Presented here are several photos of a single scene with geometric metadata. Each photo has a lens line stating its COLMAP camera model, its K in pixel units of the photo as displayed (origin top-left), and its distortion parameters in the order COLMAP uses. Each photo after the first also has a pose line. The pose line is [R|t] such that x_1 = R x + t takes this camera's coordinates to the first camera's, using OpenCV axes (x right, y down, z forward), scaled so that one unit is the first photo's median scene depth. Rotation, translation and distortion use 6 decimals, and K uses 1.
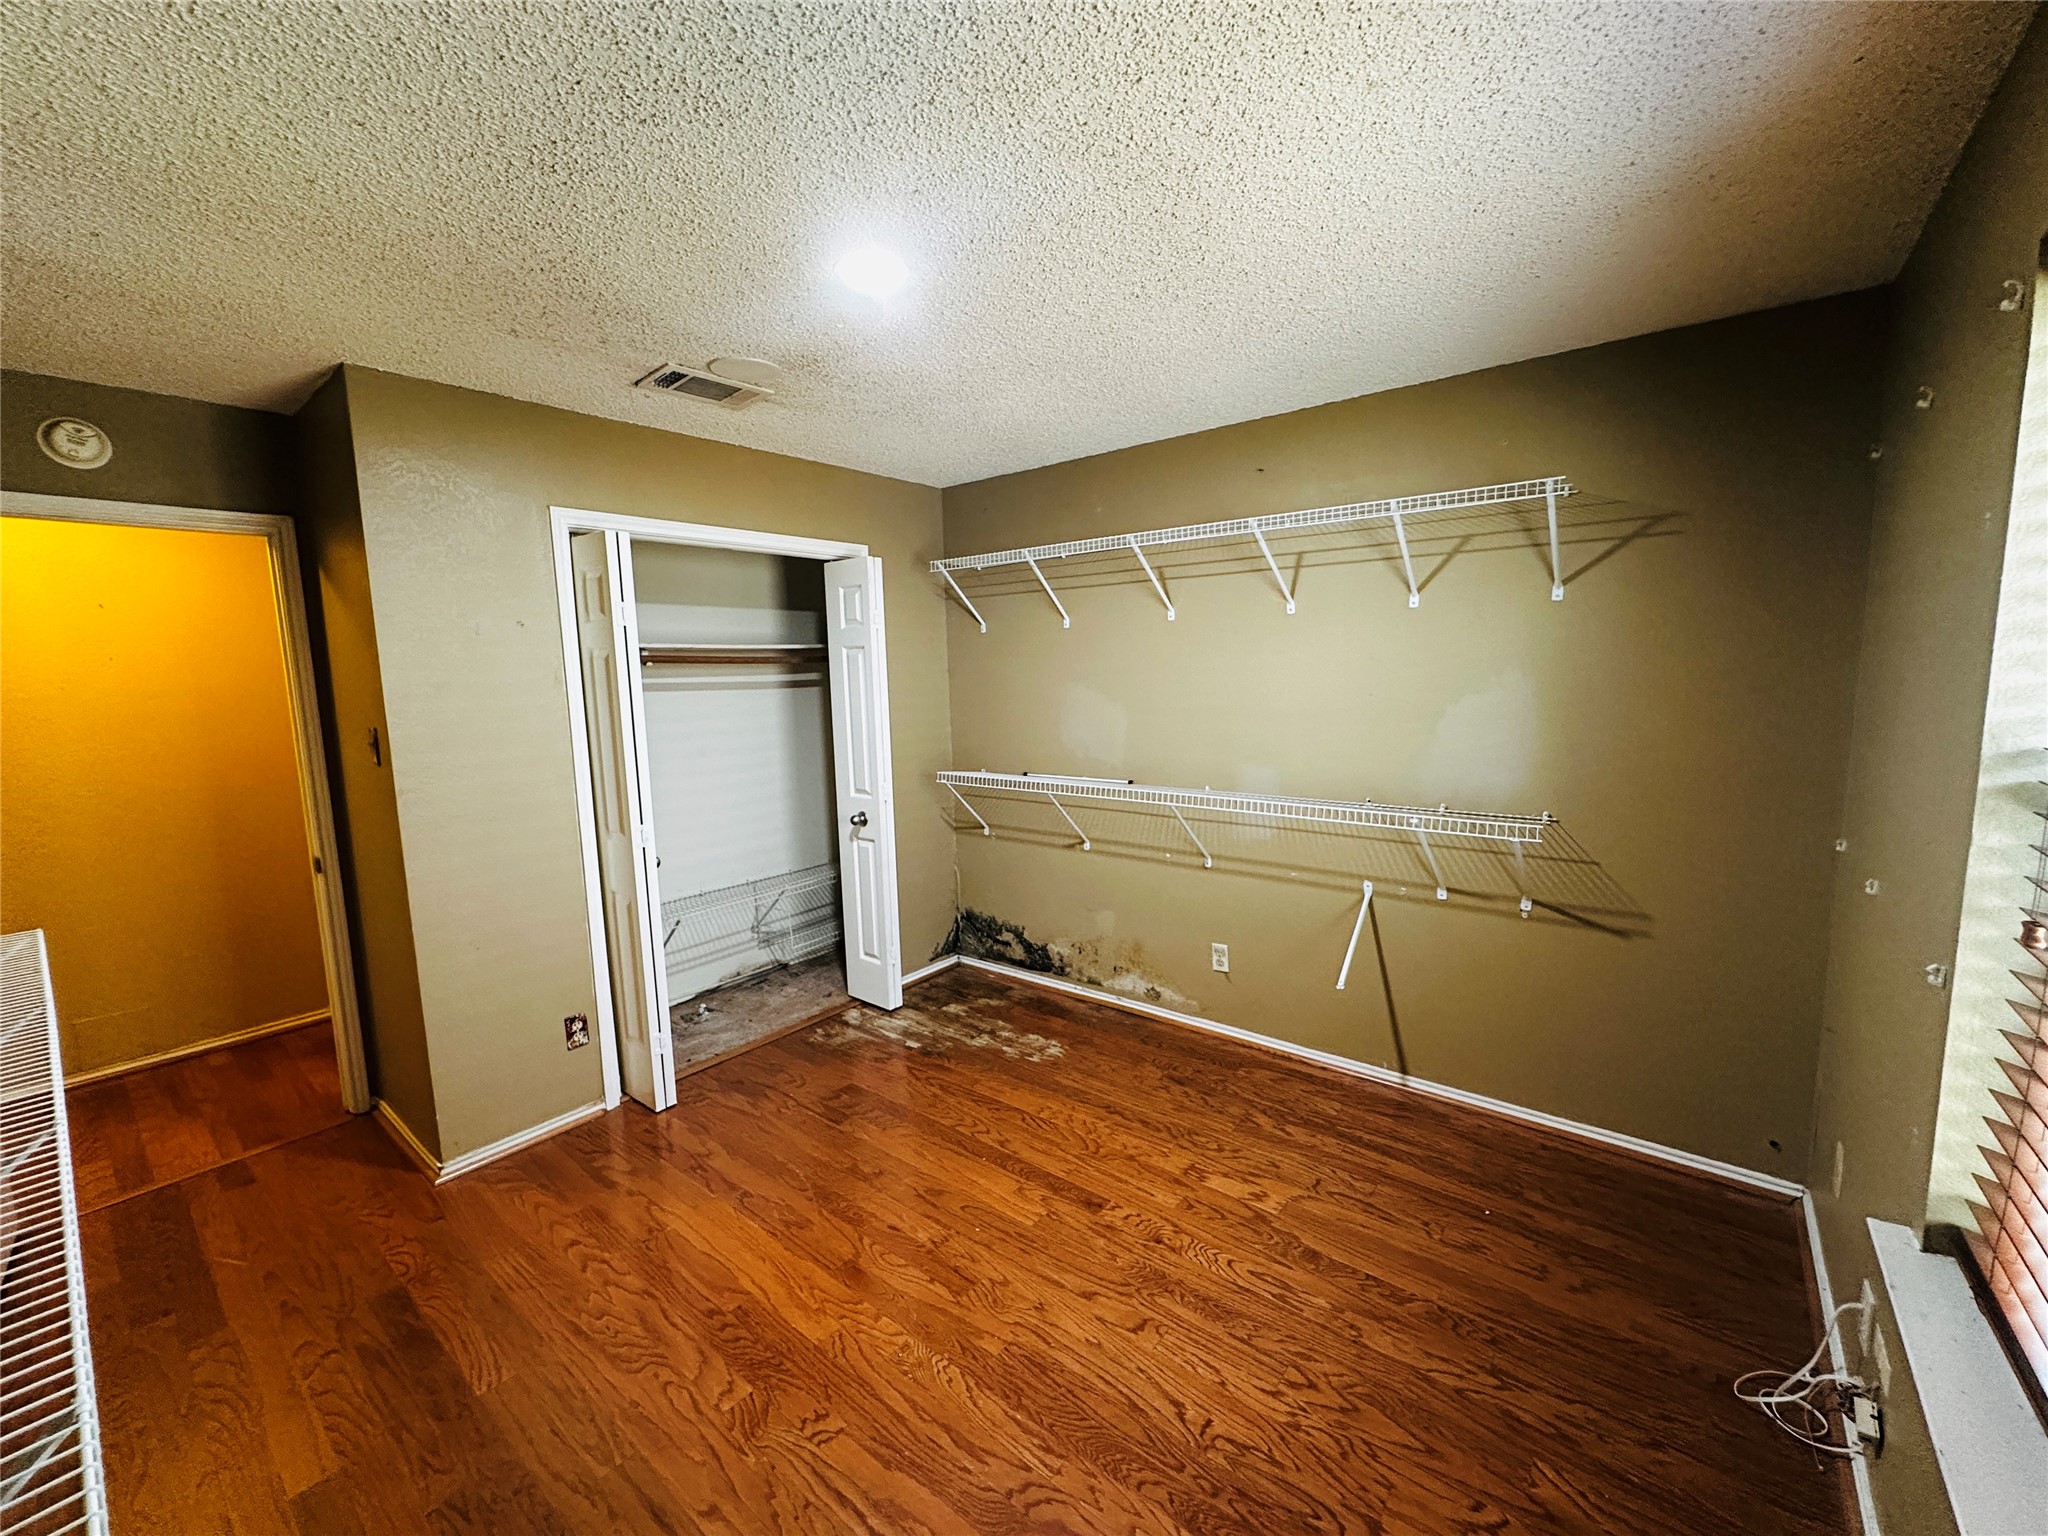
lens RADIAL K [[817.1, 0, 1024.7], [0, 817.1, 769.5], [0, 0, 1]] dist [-0.004461, -0.000278]
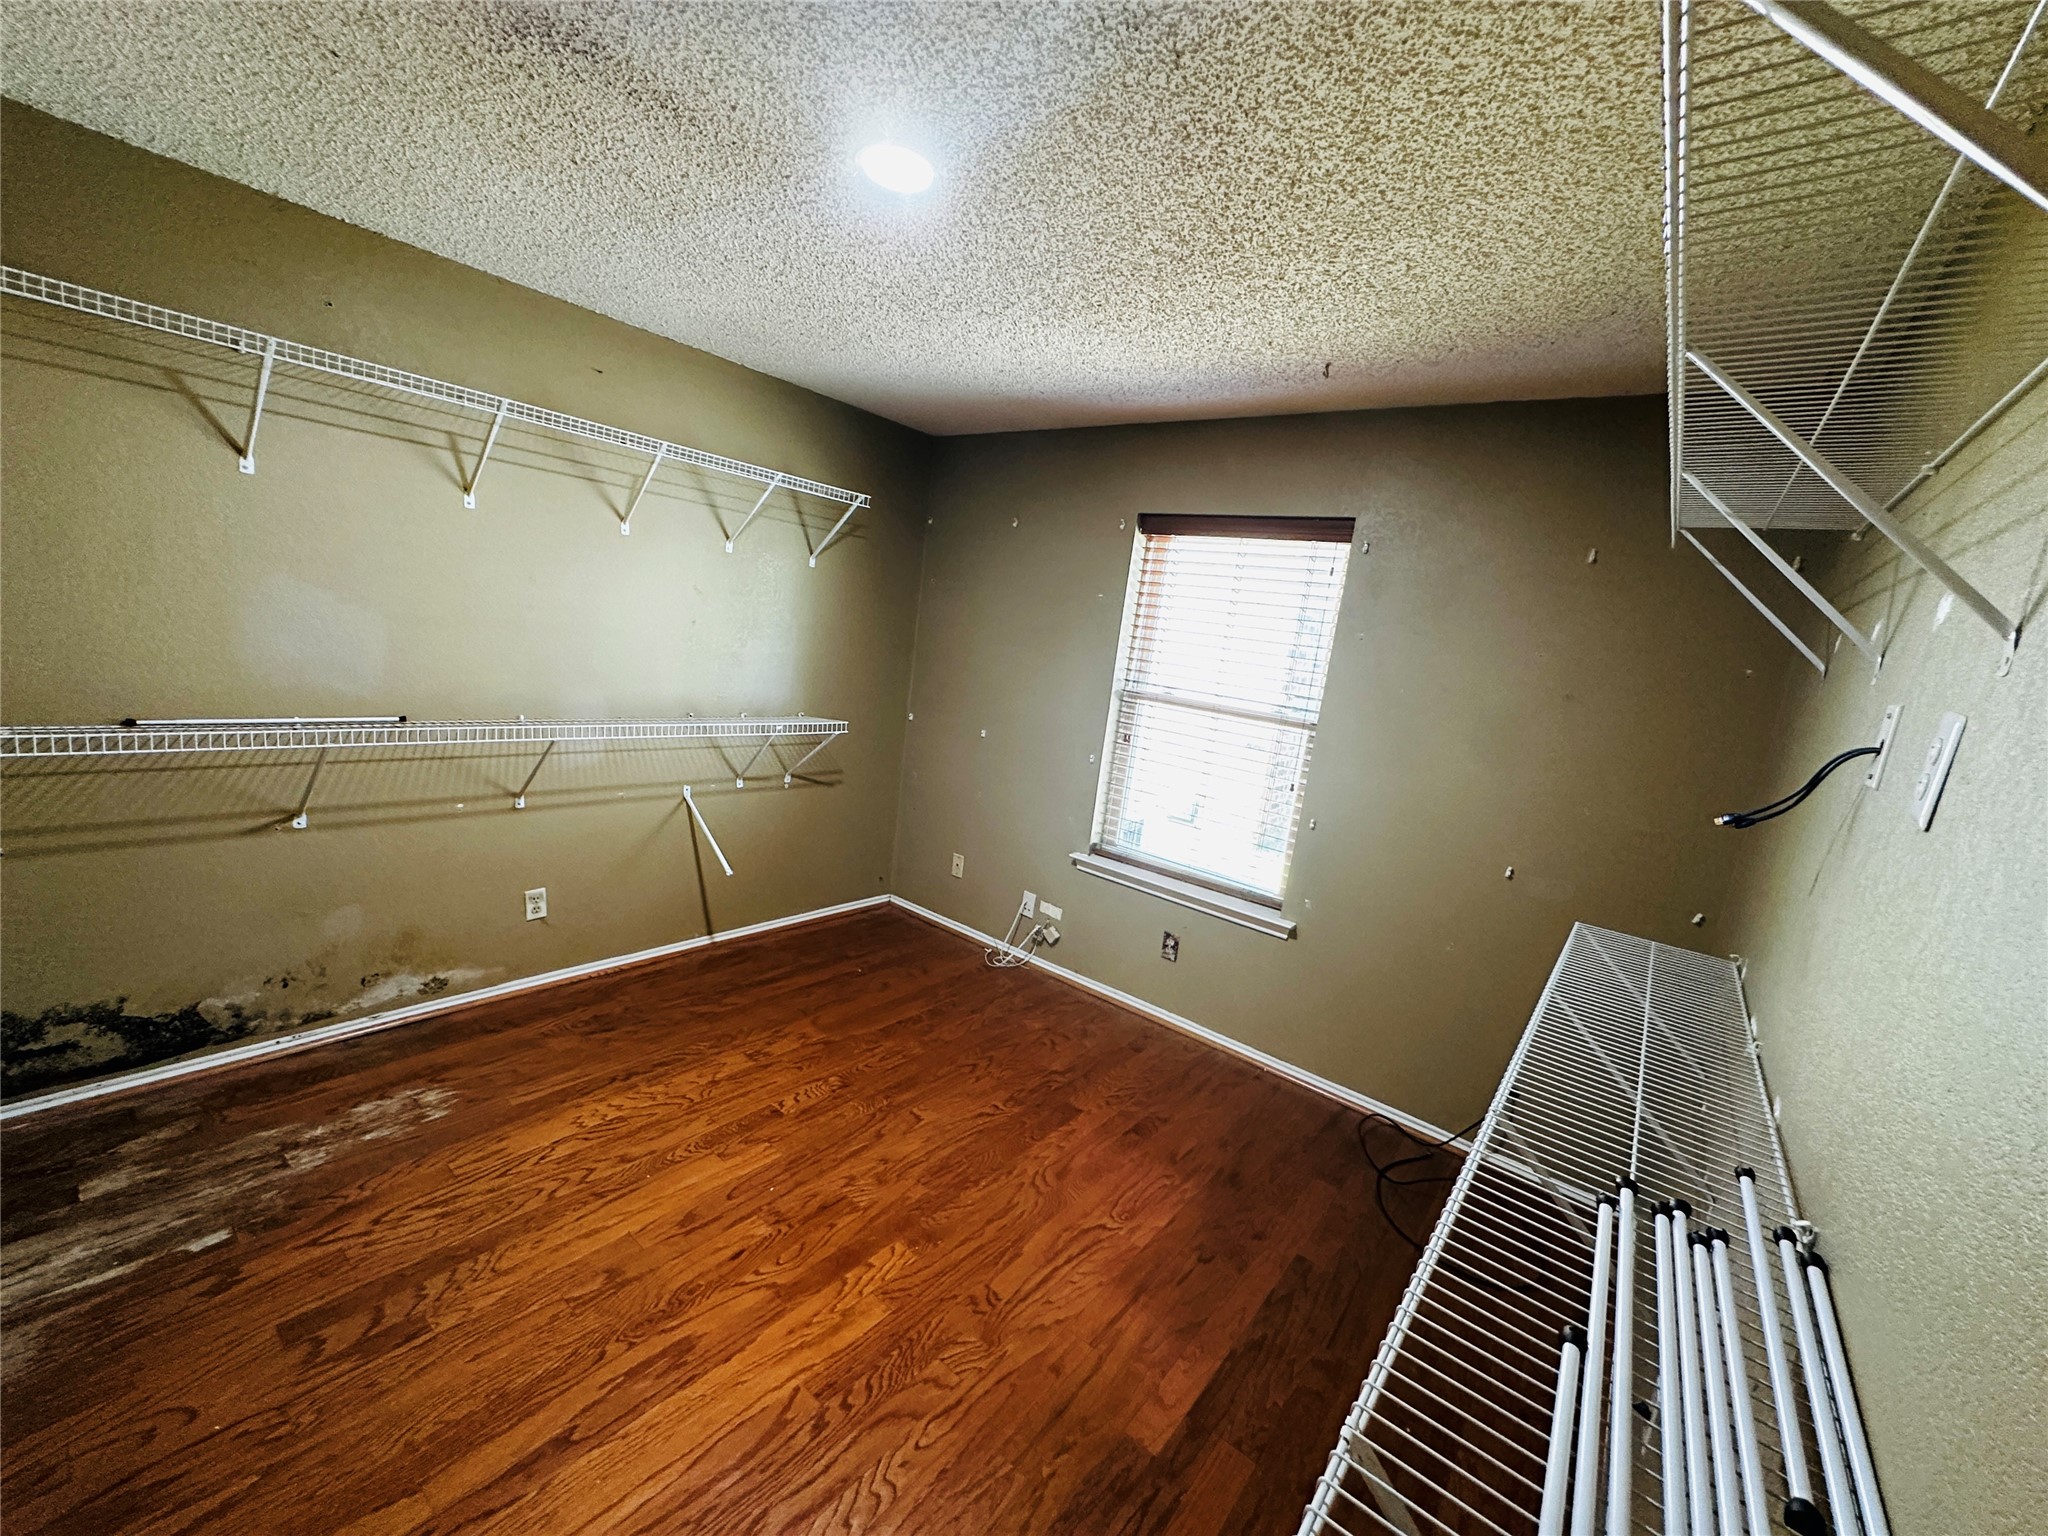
lens RADIAL K [[817.1, 0, 1024.8], [0, 817.1, 767.1], [0, 0, 1]] dist [-0.004461, -0.000278]
pose [[-0.012203, -0.148887, 0.988779, -0.647880], [-0.001622, 0.988854, 0.148879, -0.054810], [-0.999924, 0.000213, -0.012309, 0.484127]]
